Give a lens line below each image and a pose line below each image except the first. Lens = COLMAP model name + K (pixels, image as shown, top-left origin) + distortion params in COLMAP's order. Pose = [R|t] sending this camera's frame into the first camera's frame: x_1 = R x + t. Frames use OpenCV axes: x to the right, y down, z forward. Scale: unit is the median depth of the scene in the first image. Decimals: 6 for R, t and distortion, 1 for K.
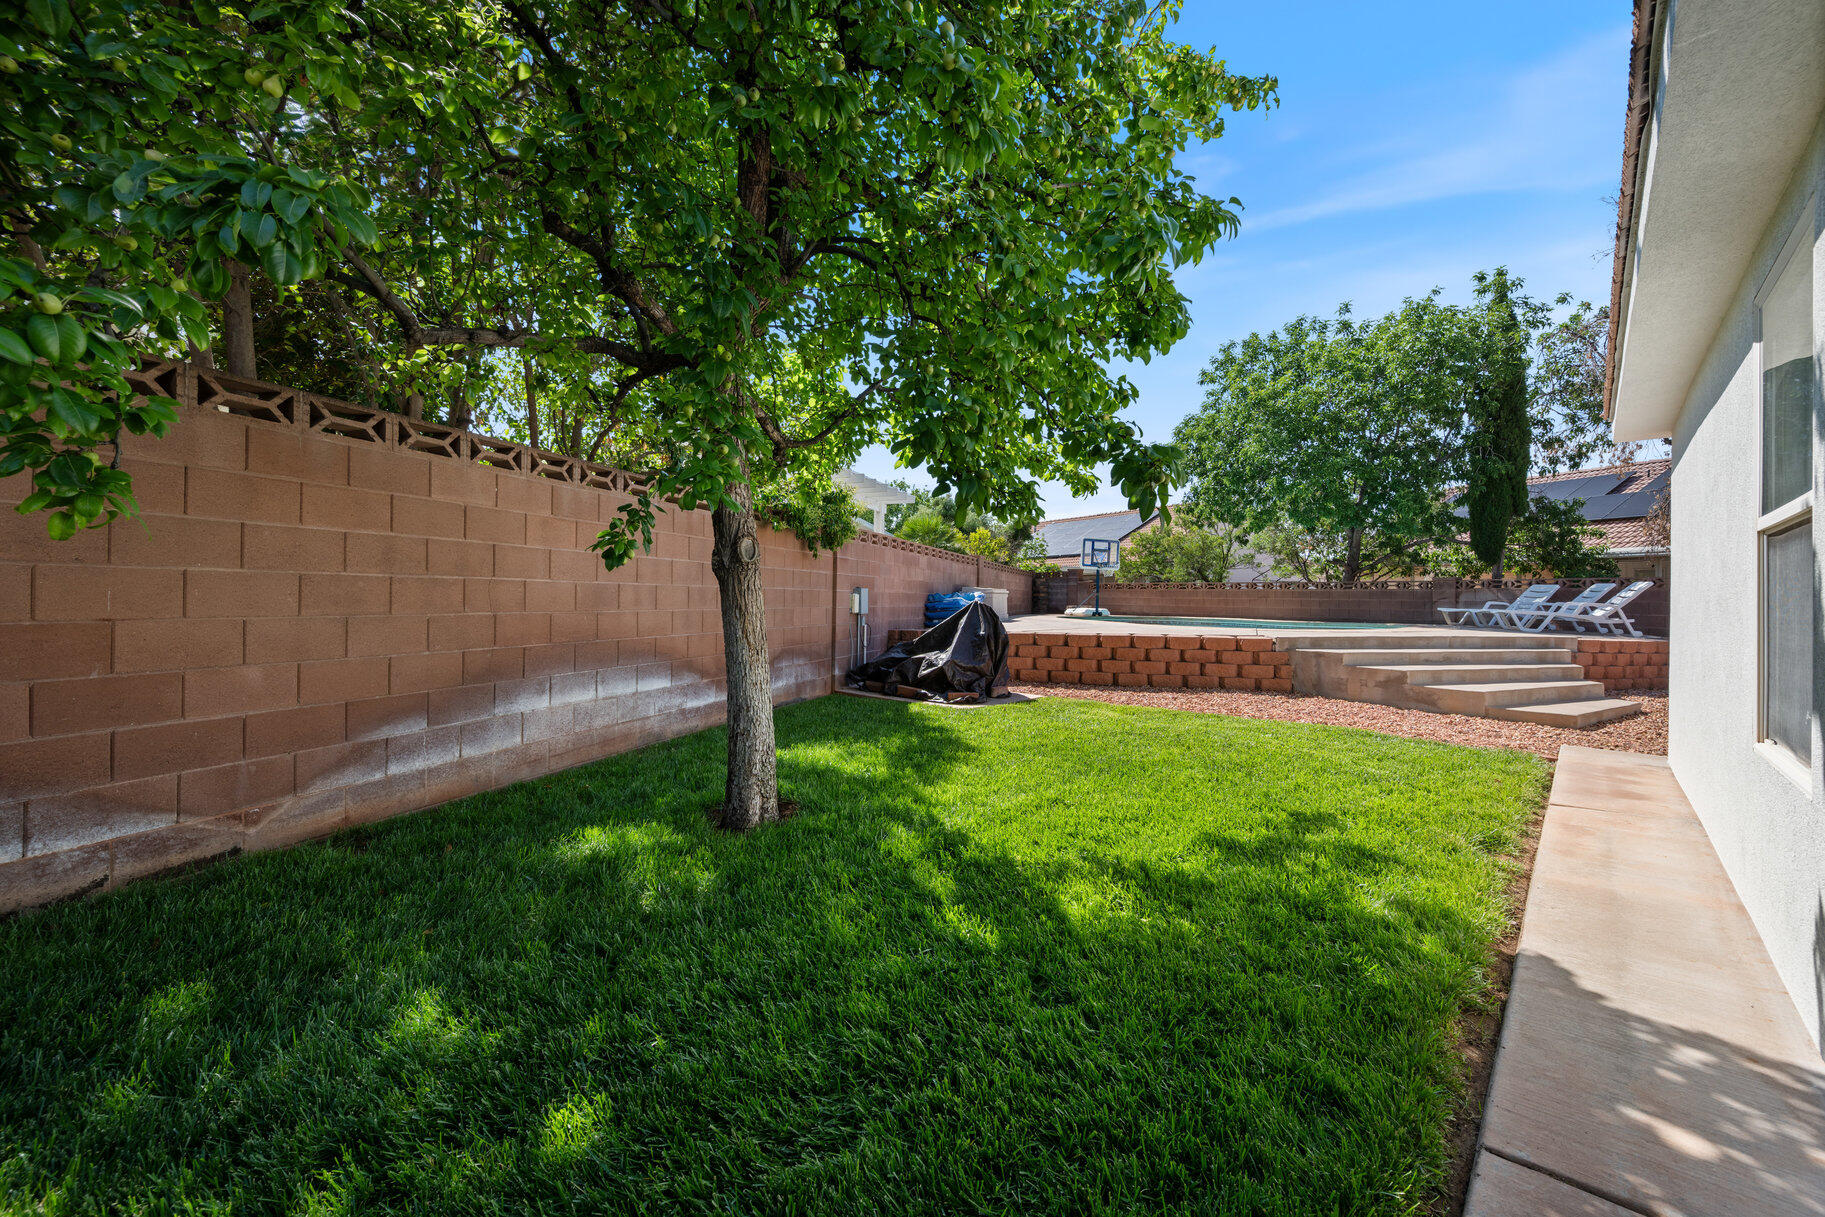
lens RADIAL K [[705.2, 0, 927.9], [0, 705.2, 604.4], [0, 0, 1]] dist [0.002325, 0.000047]
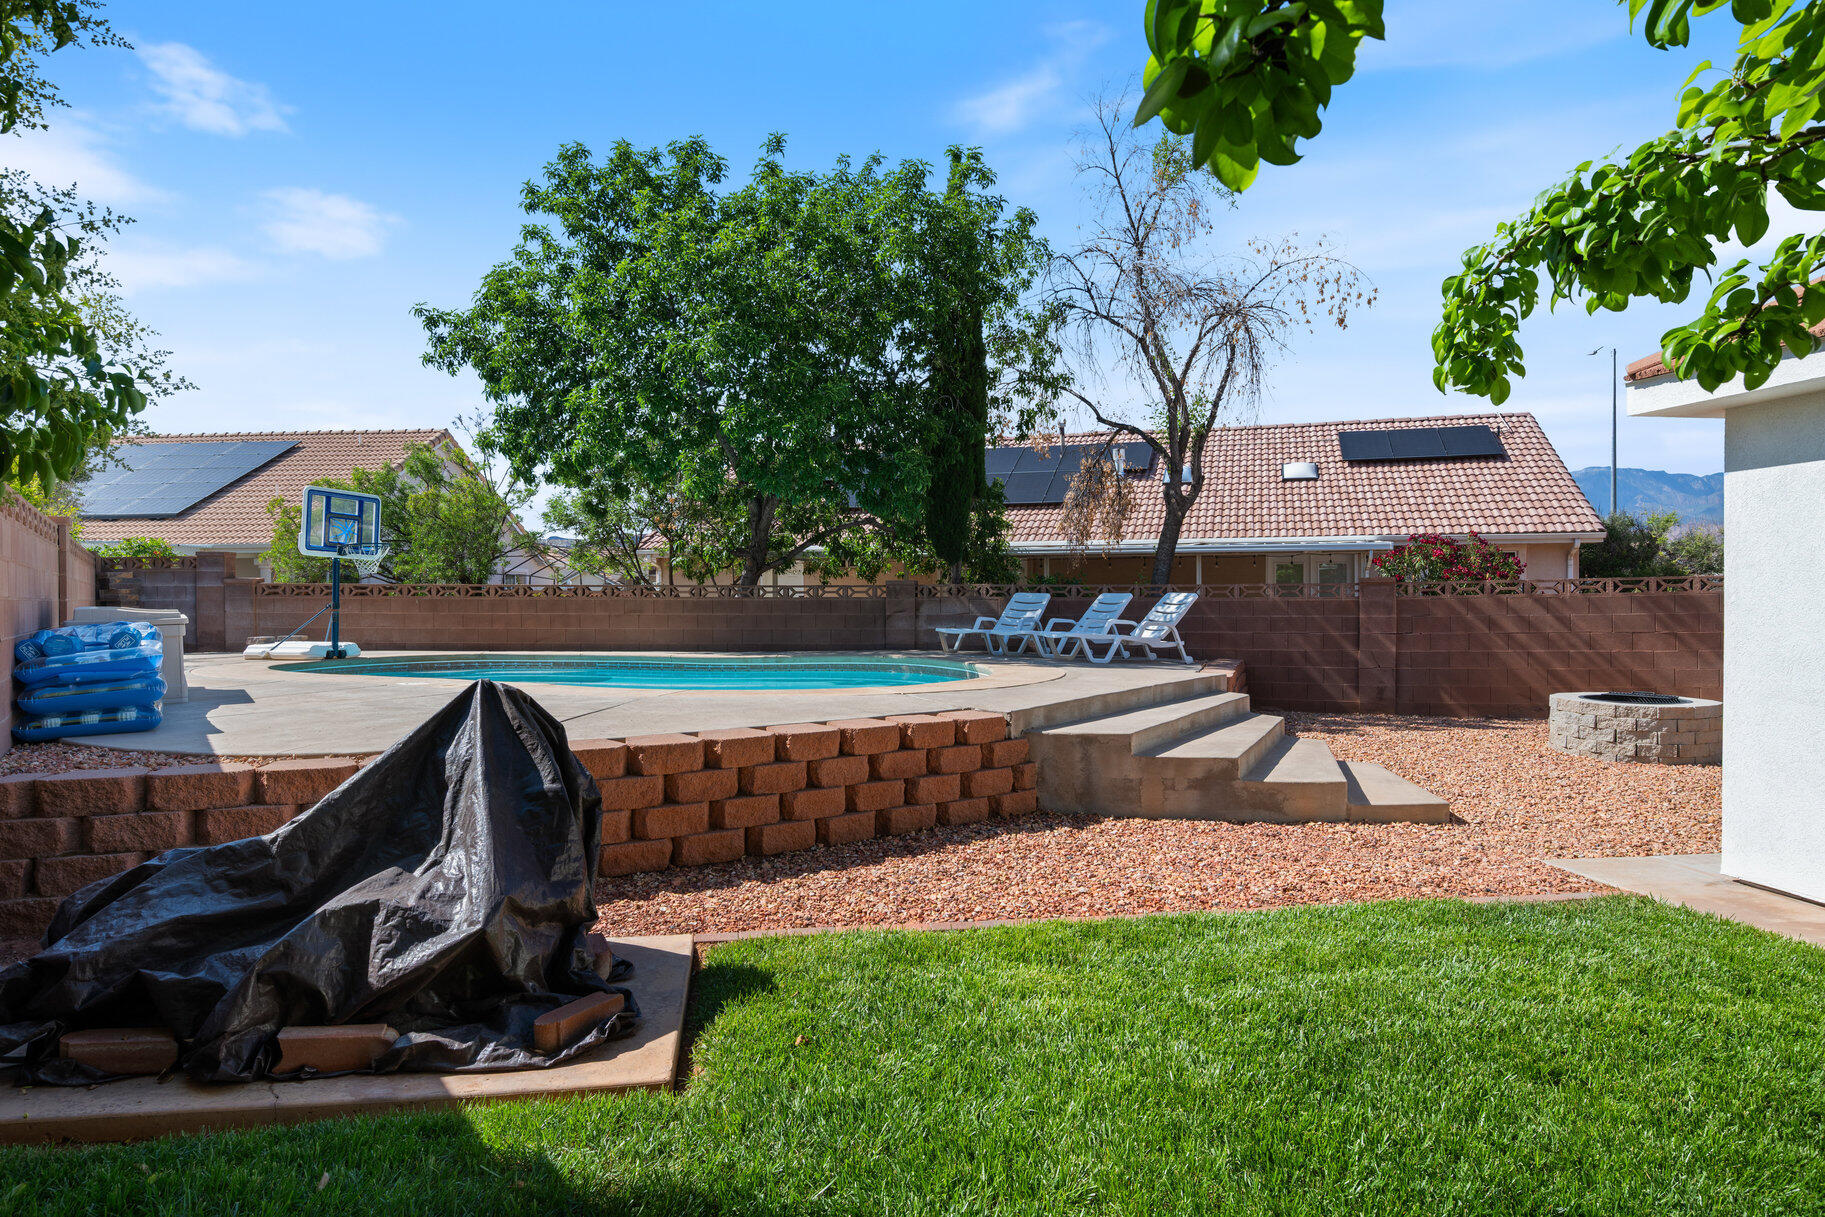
lens RADIAL K [[1133.9, 0, 912.5], [0, 1133.9, 608.5], [0, 0, 1]] dist [0.000242, 0.000130]
pose [[0.634166, -0.017971, 0.772988, -0.160885], [0.015576, 0.999824, 0.010466, -0.031974], [-0.773040, 0.005403, 0.634334, 0.420633]]
